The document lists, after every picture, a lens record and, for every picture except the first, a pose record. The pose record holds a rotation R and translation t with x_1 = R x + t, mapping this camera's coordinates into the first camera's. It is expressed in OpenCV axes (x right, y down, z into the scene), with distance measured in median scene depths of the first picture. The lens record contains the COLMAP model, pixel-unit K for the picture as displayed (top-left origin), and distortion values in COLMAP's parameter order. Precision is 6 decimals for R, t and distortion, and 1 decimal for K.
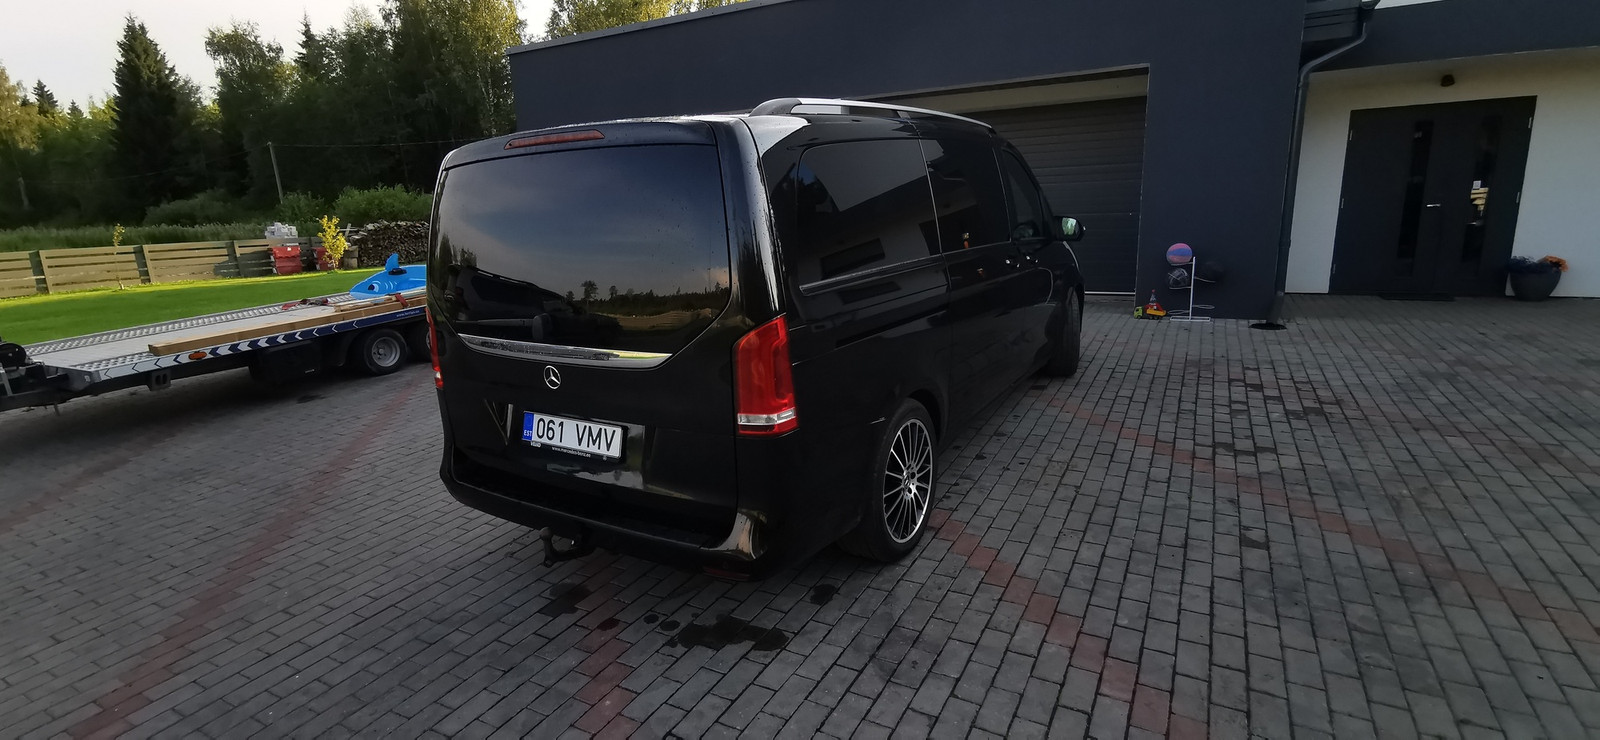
lens RADIAL K [[733.9, 0, 801.0], [0, 733.9, 365.1], [0, 0, 1]] dist [0.003357, -0.001764]
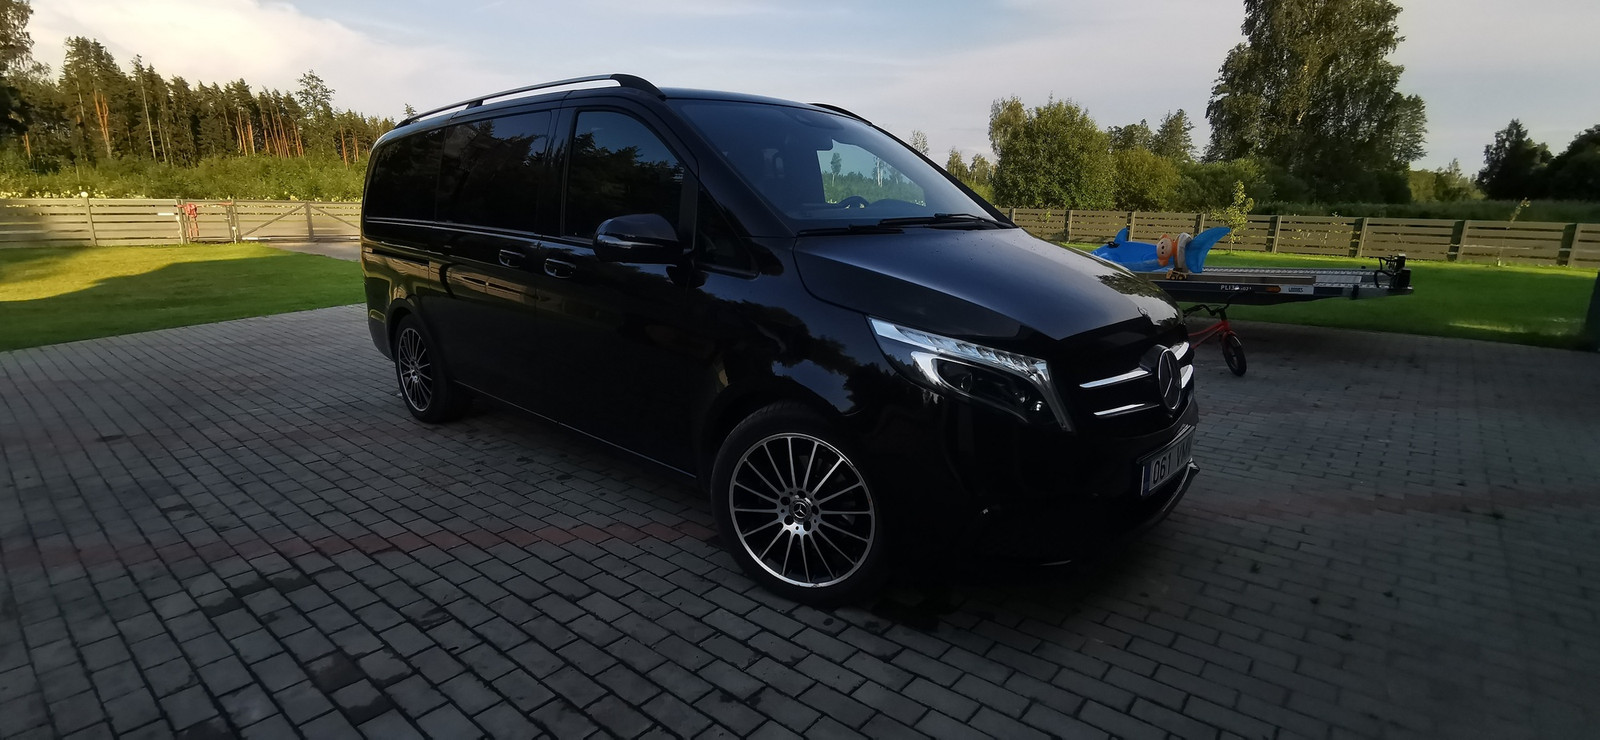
lens RADIAL K [[733.9, 0, 799.9], [0, 733.9, 371.2], [0, 0, 1]] dist [0.003357, -0.001764]
pose [[-0.195471, 0.264247, -0.944439, 1.242602], [-0.220483, 0.926522, 0.304868, -0.406684], [0.955604, 0.267826, -0.122846, 1.732366]]
